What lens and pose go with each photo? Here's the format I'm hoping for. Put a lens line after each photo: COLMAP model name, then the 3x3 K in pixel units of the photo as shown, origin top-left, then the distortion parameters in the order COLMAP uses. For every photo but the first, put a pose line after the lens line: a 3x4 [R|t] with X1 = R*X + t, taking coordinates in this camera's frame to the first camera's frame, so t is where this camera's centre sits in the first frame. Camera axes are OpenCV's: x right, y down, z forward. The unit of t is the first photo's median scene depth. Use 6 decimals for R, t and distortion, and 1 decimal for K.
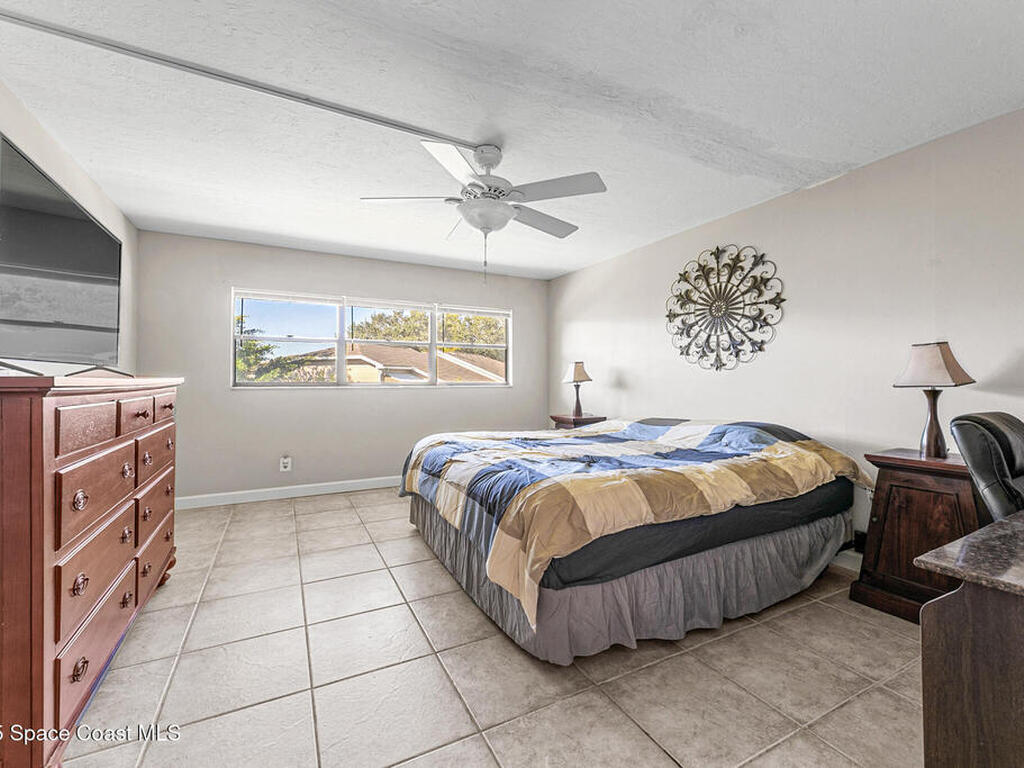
lens RADIAL K [[441.8, 0, 514.2], [0, 441.8, 387.4], [0, 0, 1]] dist [0.007372, -0.000361]
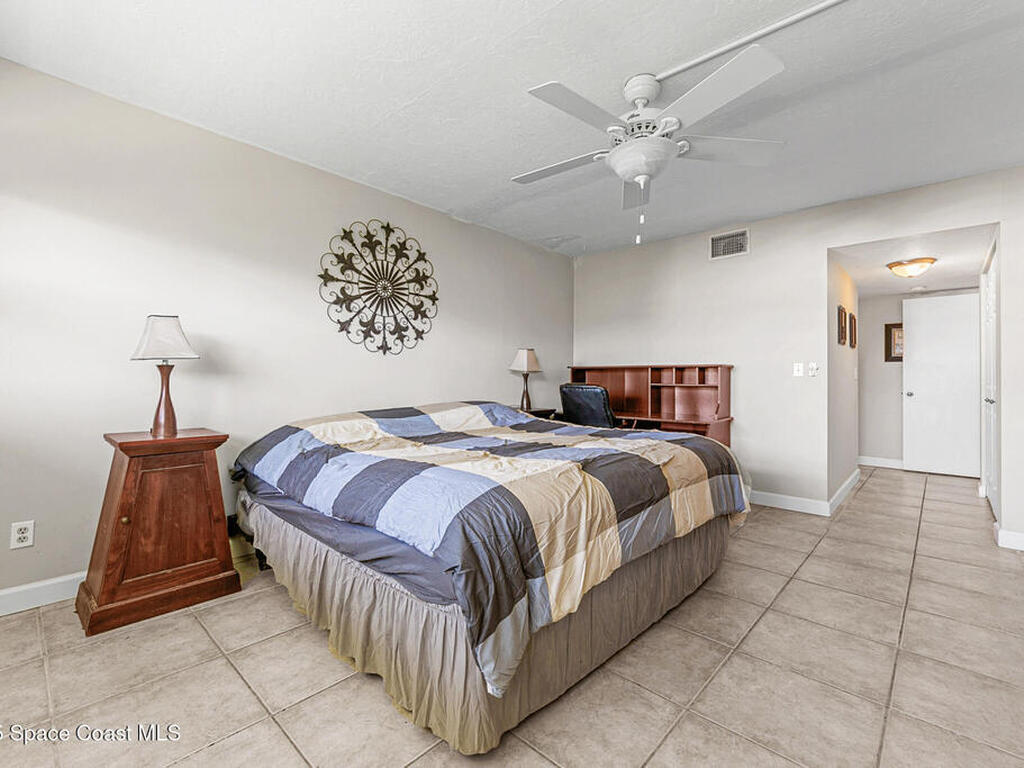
lens RADIAL K [[464.2, 0, 513.7], [0, 464.2, 384.0], [0, 0, 1]] dist [0.003495, -0.000019]
pose [[-0.332846, -0.030897, 0.942475, -0.583628], [-0.010543, 0.999523, 0.029044, -0.005792], [-0.942922, -0.000269, -0.333013, 1.096313]]
